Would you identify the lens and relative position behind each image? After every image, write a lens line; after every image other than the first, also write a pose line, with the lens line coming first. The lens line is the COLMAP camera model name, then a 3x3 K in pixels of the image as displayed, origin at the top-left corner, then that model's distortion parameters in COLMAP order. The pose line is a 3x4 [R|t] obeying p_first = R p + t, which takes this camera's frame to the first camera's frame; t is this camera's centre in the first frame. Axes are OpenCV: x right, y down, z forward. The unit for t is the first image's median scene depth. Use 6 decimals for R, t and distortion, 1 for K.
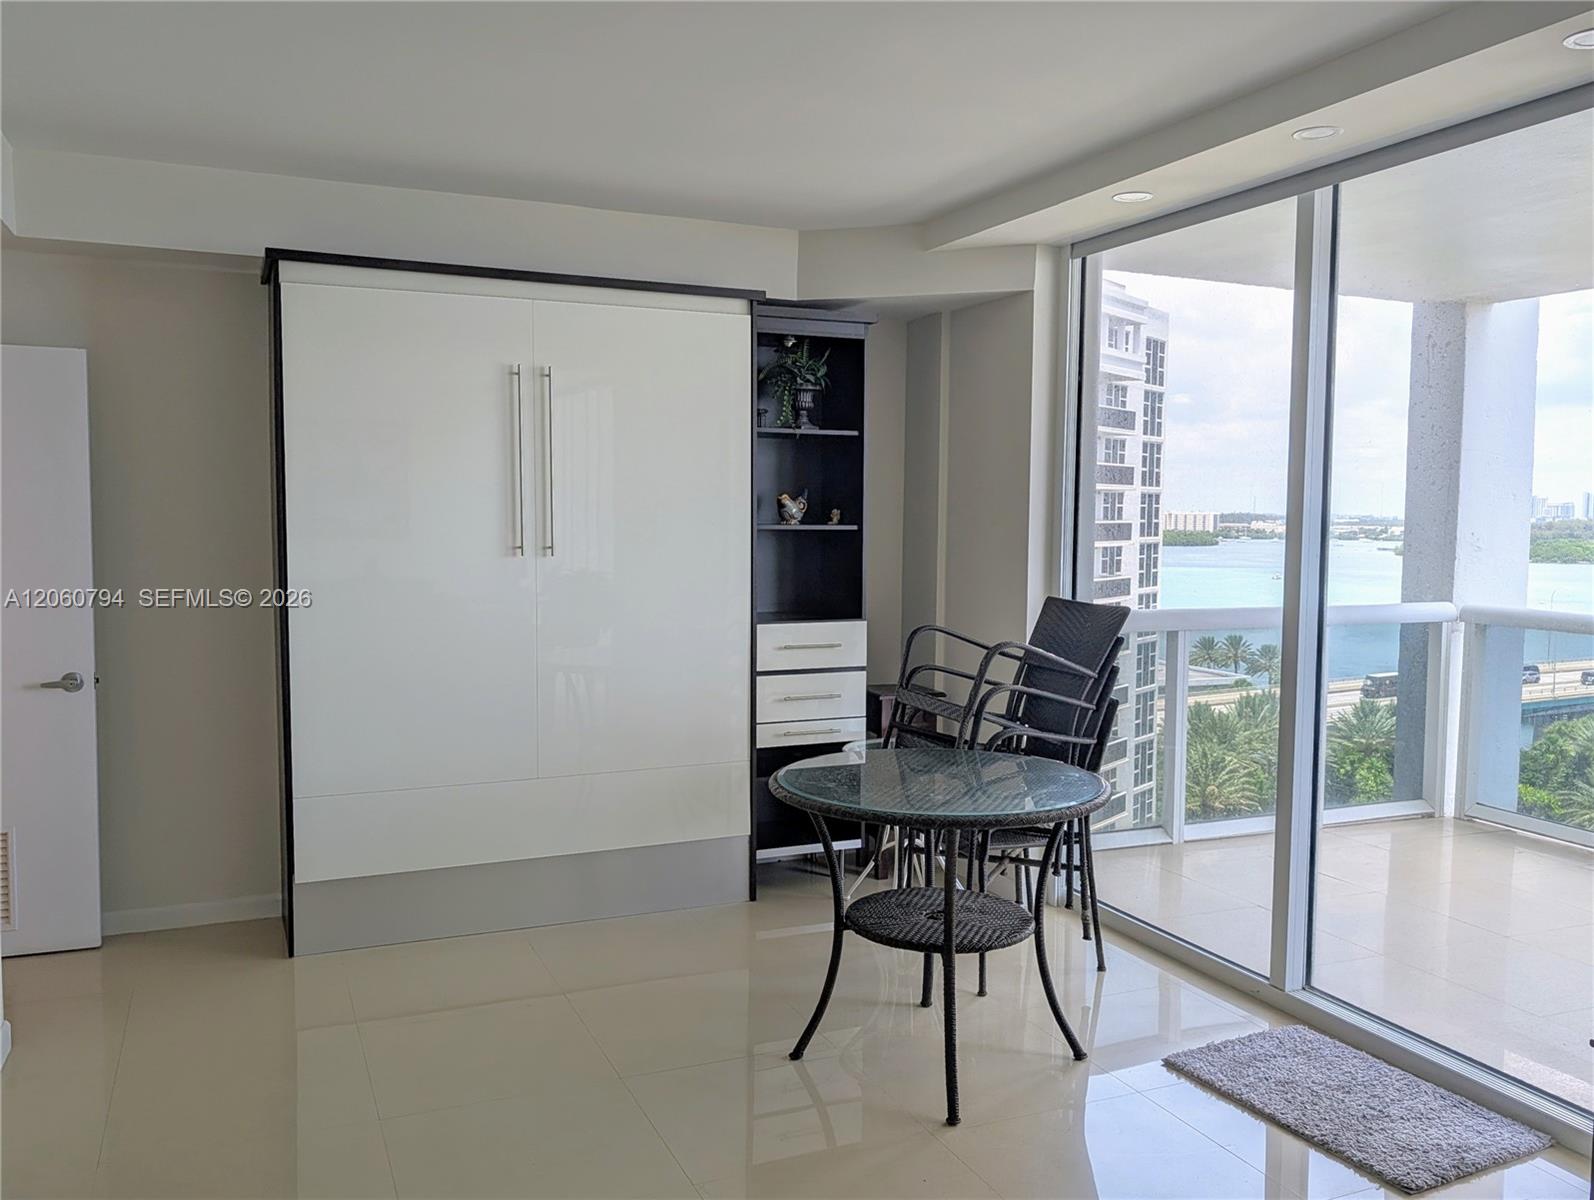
lens RADIAL K [[1327.9, 0, 797.0], [0, 1327.9, 600.0], [0, 0, 1]] dist [0.021589, -0.002427]
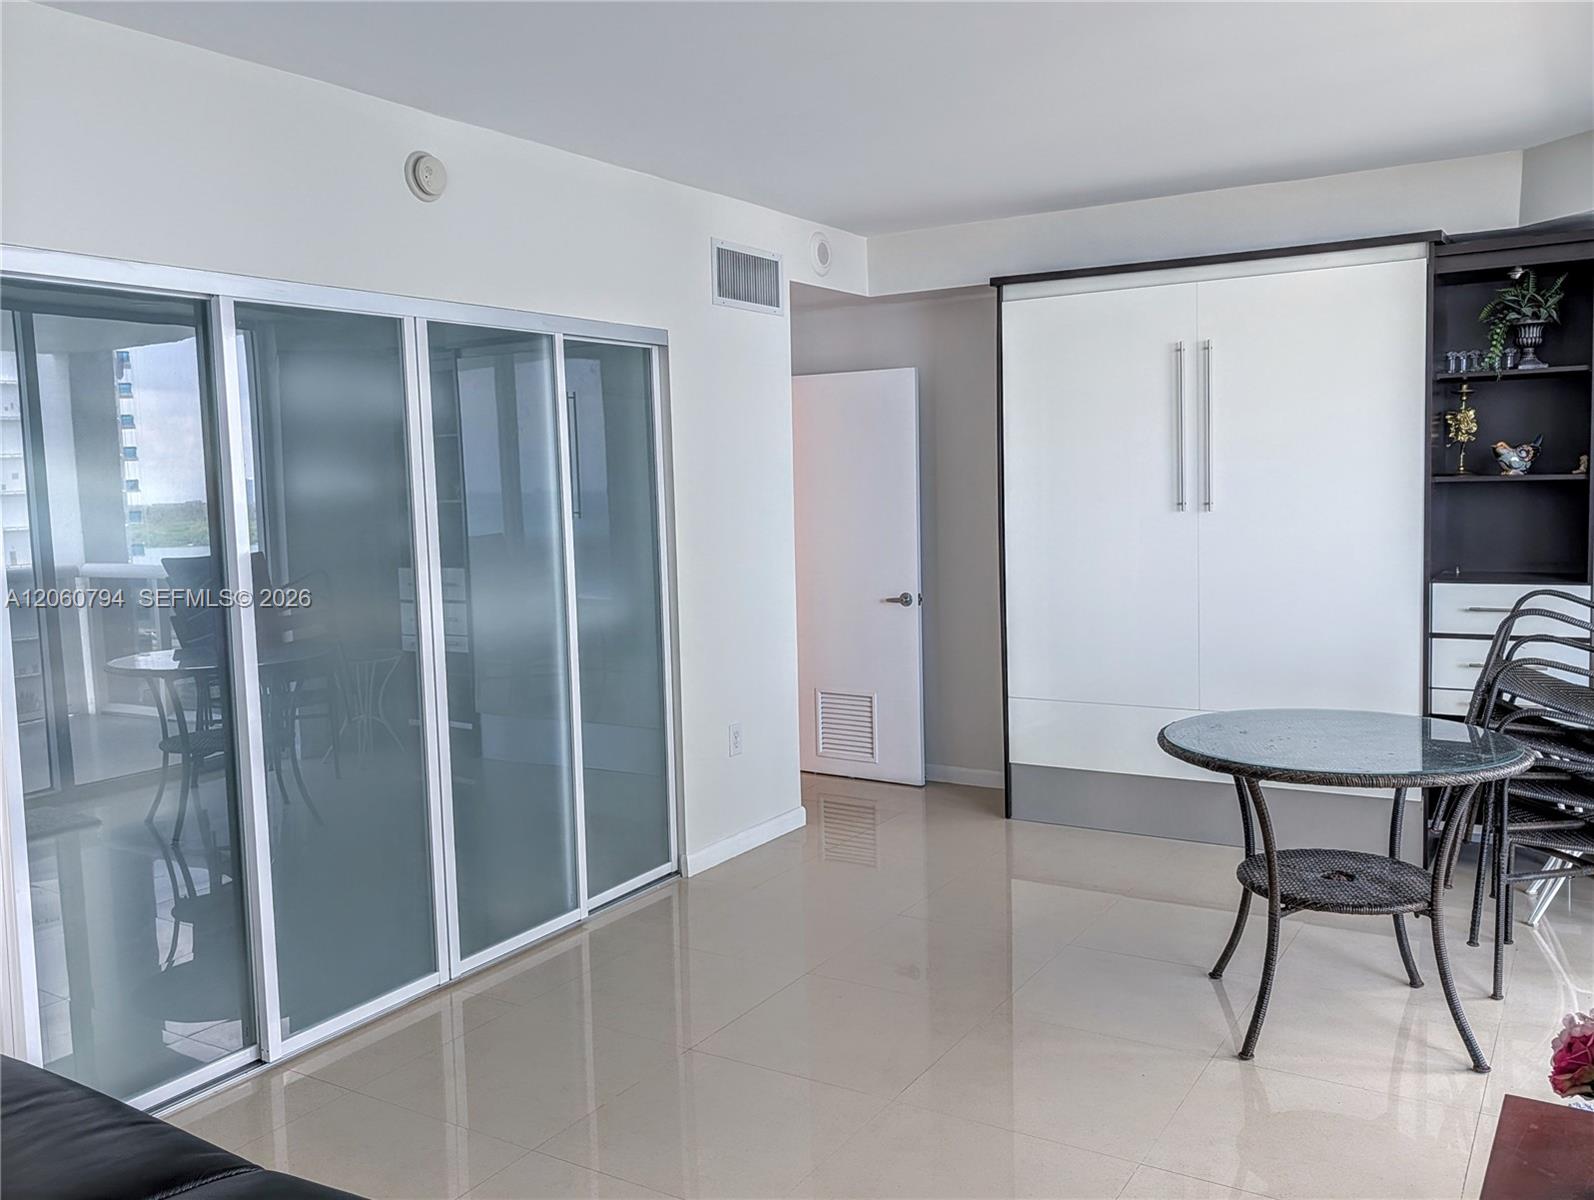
lens RADIAL K [[1327.9, 0, 797.0], [0, 1327.9, 600.0], [0, 0, 1]] dist [0.021589, -0.002427]
pose [[0.561802, 0.054212, -0.825493, 0.532190], [-0.023562, 0.998494, 0.049537, -0.005759], [0.826936, -0.008380, 0.562234, 0.088151]]
